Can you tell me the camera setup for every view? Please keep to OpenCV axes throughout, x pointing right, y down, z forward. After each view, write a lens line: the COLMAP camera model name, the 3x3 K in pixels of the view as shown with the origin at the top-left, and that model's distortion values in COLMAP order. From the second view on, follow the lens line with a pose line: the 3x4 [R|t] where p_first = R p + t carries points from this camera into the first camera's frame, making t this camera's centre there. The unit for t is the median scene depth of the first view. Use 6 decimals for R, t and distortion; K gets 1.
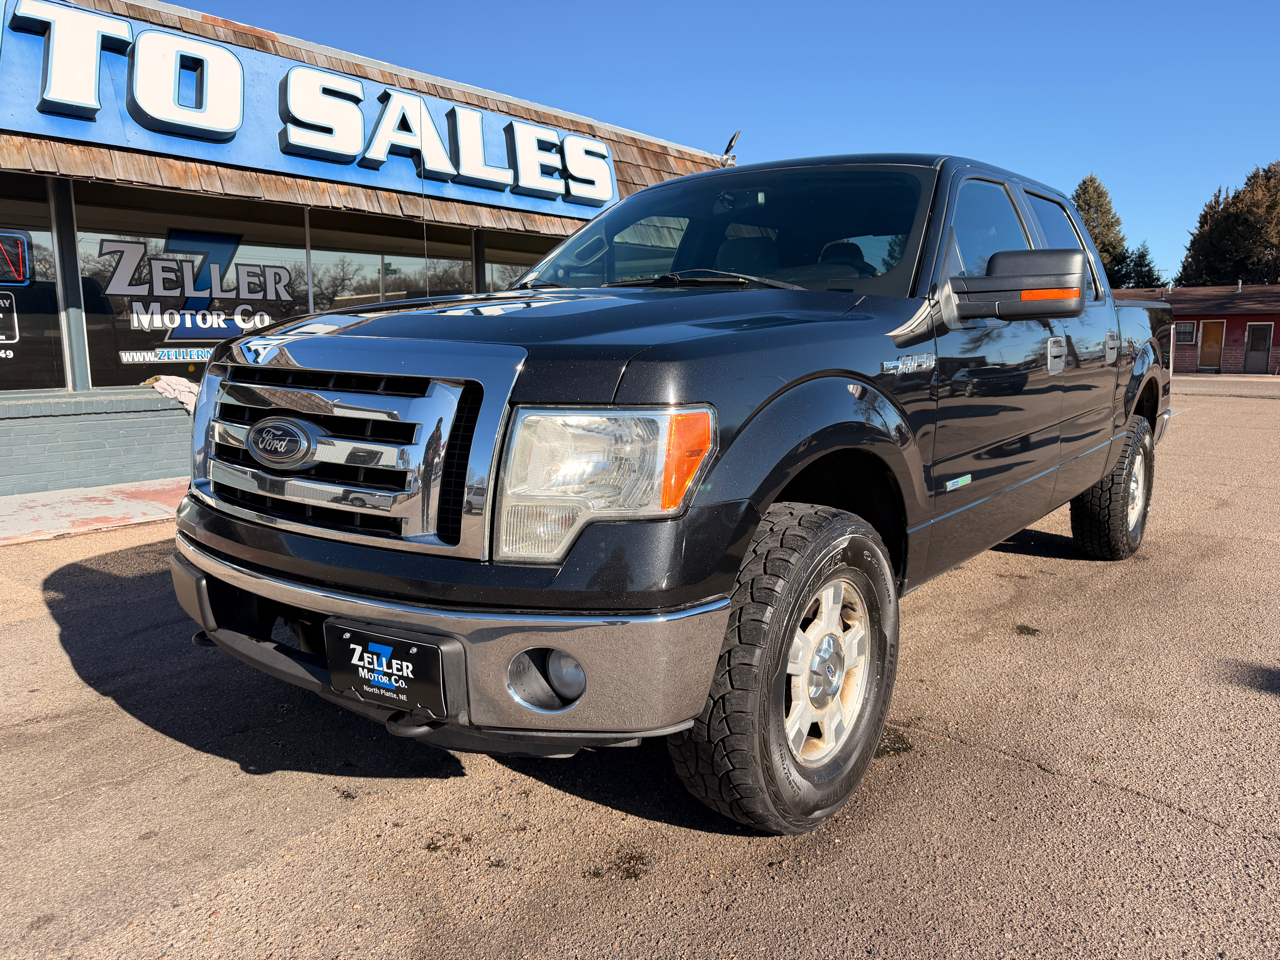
lens RADIAL K [[896.5, 0, 638.0], [0, 896.5, 481.1], [0, 0, 1]] dist [-0.004252, -0.004696]
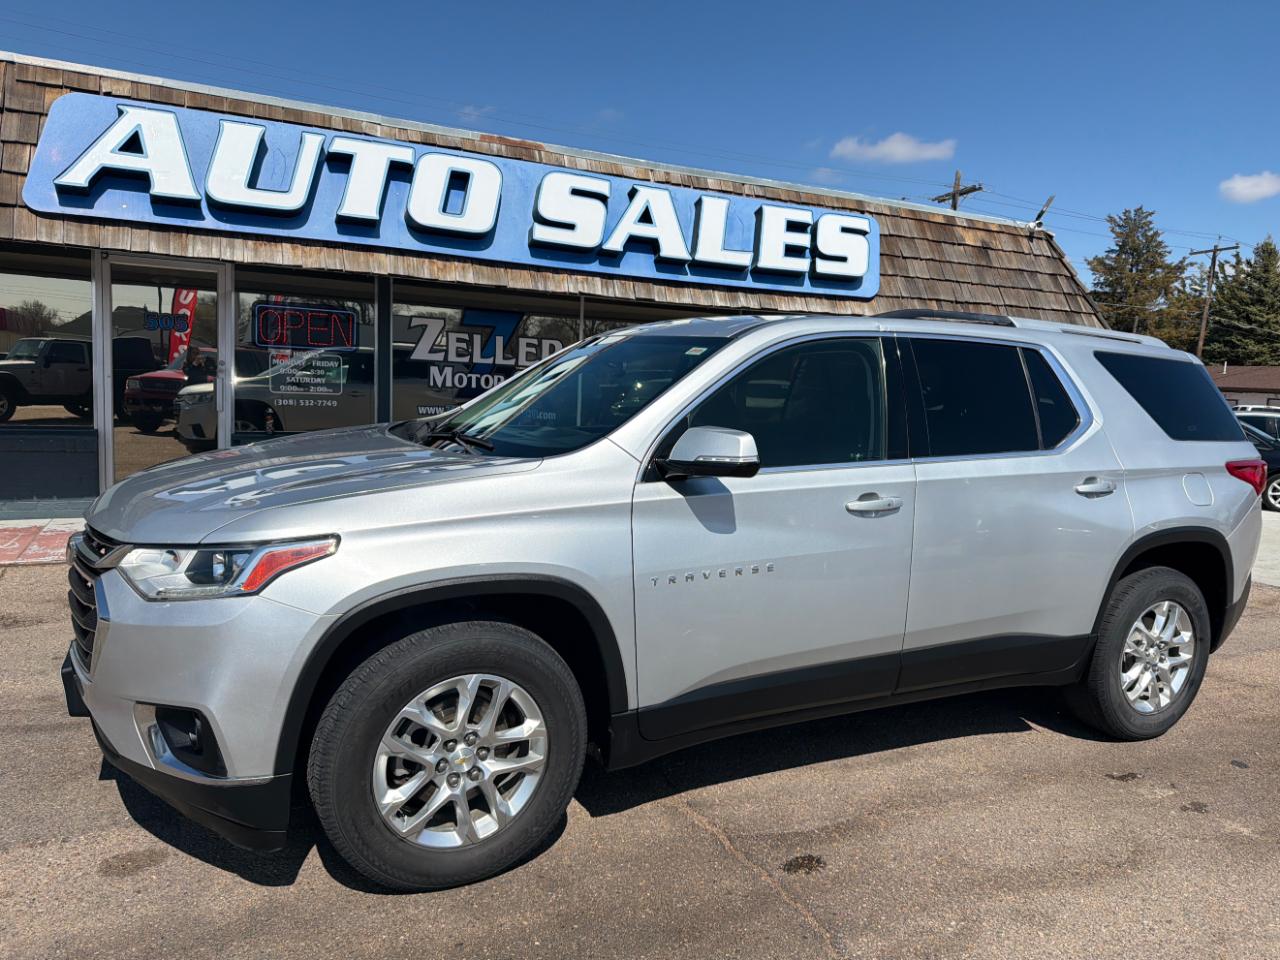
lens RADIAL K [[886.9, 0, 644.3], [0, 886.9, 481.8], [0, 0, 1]] dist [0.150452, -0.279891]
pose [[0.904409, 0.088632, -0.417359, 0.220859], [-0.111062, 0.993369, -0.029714, -0.036967], [0.411958, 0.073227, 0.908256, 0.013952]]
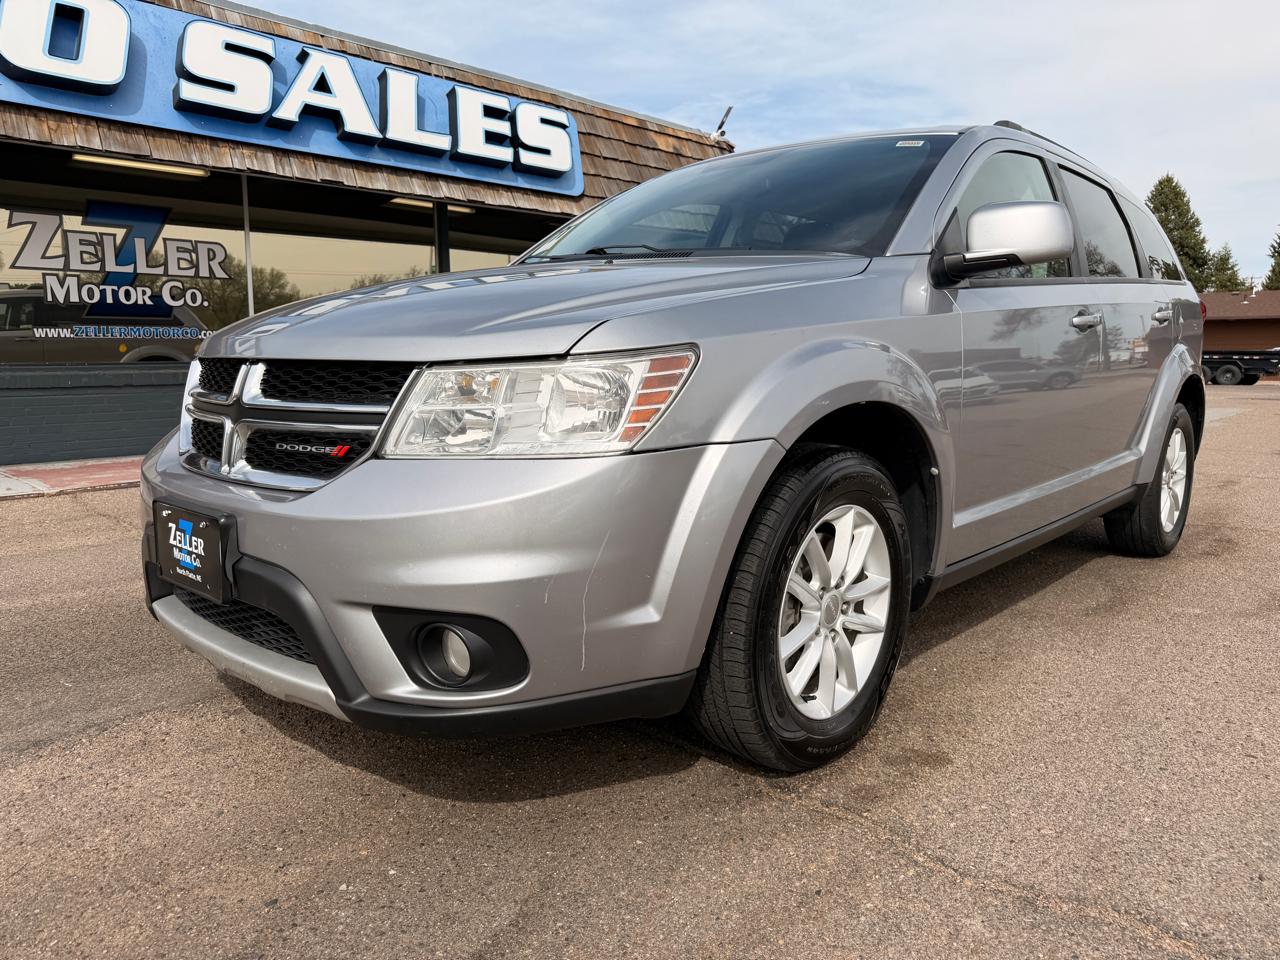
lens RADIAL K [[900.9, 0, 646.1], [0, 900.9, 478.5], [0, 0, 1]] dist [-0.008844, -0.002168]
pose [[0.997385, 0.007125, -0.071921, 0.143017], [-0.008534, 0.999777, -0.019315, 0.029634], [0.071767, 0.019878, 0.997223, 0.088233]]
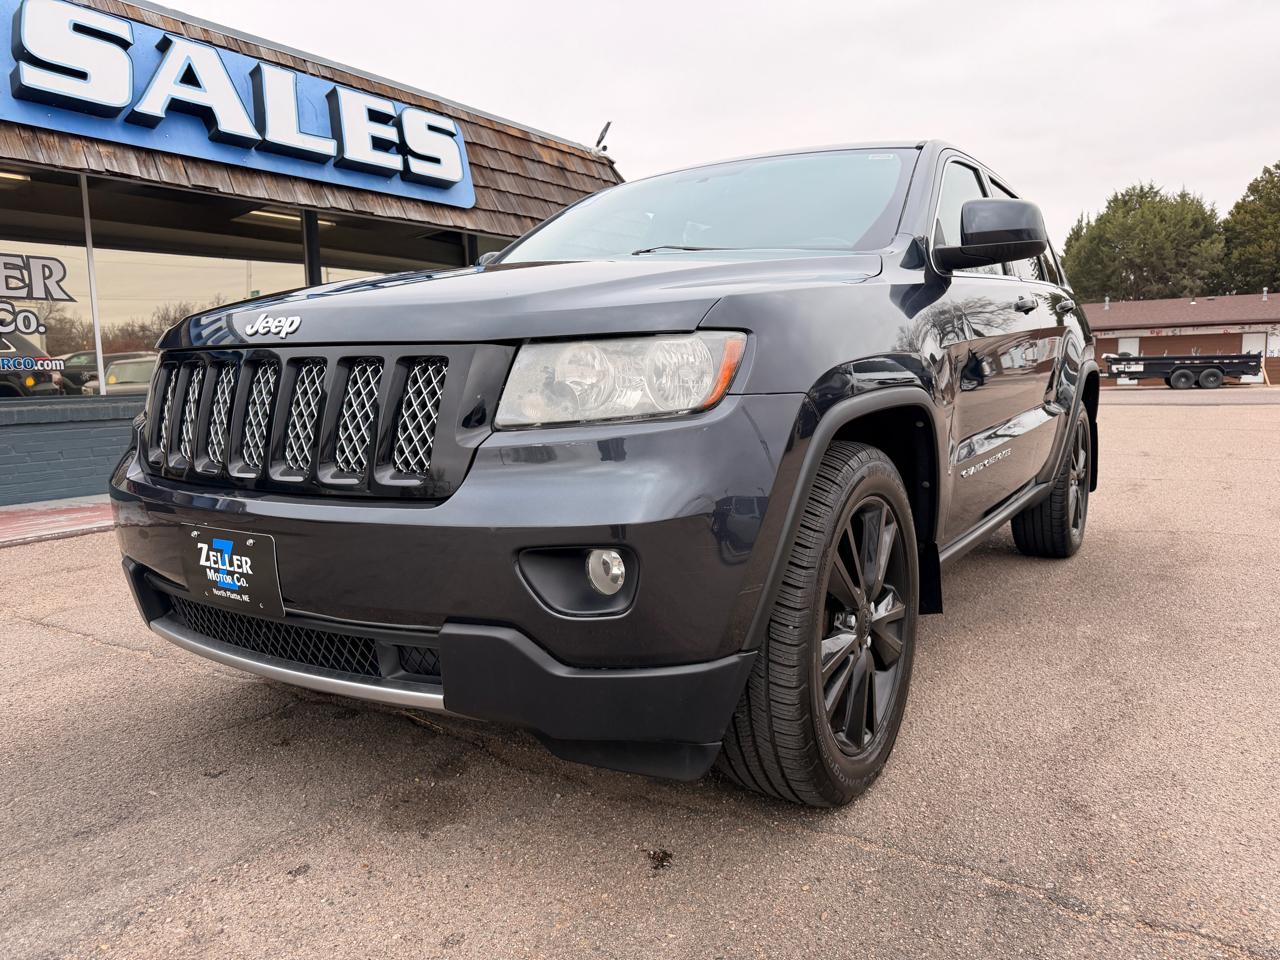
lens RADIAL K [[896.5, 0, 638.0], [0, 896.5, 481.1], [0, 0, 1]] dist [-0.004252, -0.004696]
pose [[0.993523, -0.038101, 0.107057, 0.043944], [0.042092, 0.998491, -0.035270, 0.017864], [-0.105552, 0.039548, 0.993627, 0.149419]]
